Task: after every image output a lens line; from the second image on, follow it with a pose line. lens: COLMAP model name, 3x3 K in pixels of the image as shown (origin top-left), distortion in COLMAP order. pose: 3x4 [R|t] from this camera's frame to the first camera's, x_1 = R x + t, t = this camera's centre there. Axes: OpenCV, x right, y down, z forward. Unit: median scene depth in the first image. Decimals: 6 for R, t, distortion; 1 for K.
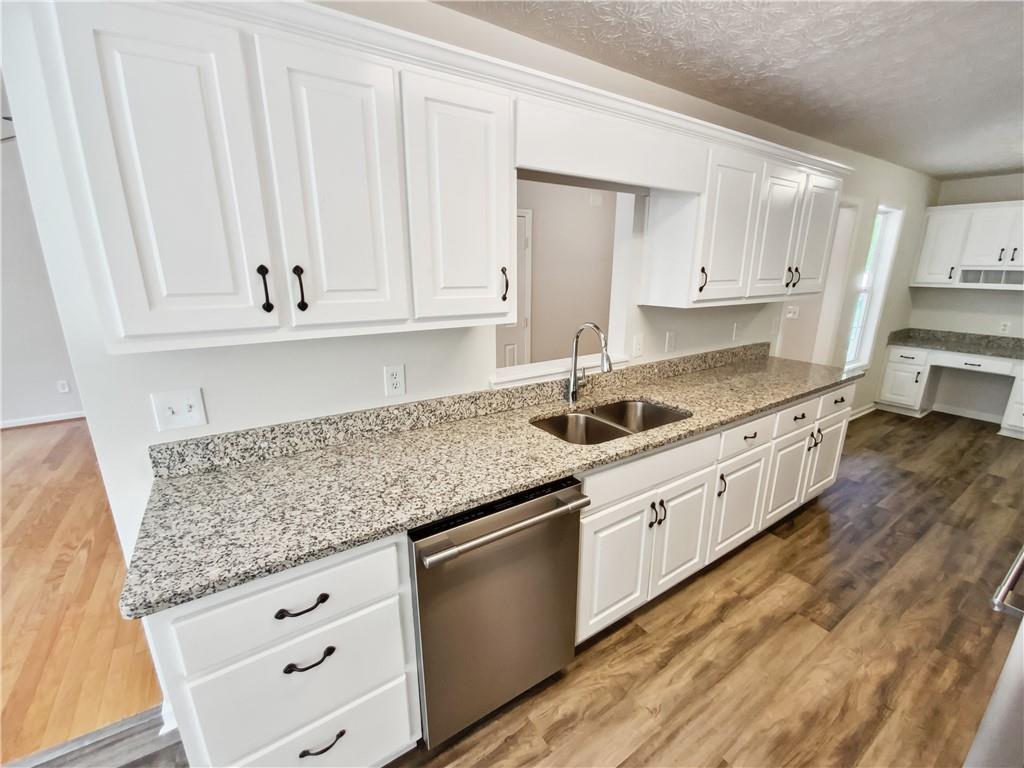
lens RADIAL K [[433.7, 0, 512.0], [0, 433.7, 384.0], [0, 0, 1]] dist [-0.015646, -0.000270]
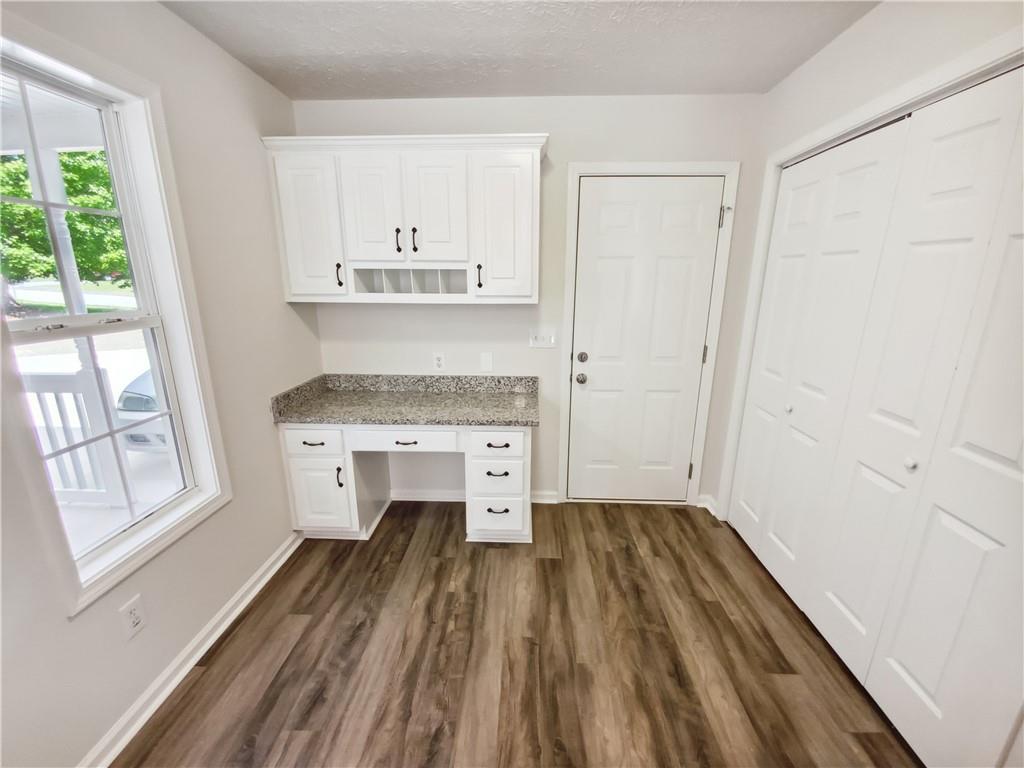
lens RADIAL K [[433.7, 0, 512.0], [0, 433.7, 384.0], [0, 0, 1]] dist [-0.015646, -0.000270]
pose [[0.592207, -0.201249, 0.780250, 0.705874], [0.207476, 0.973744, 0.093683, -0.134694], [-0.778617, 0.106404, 0.618412, 0.517024]]
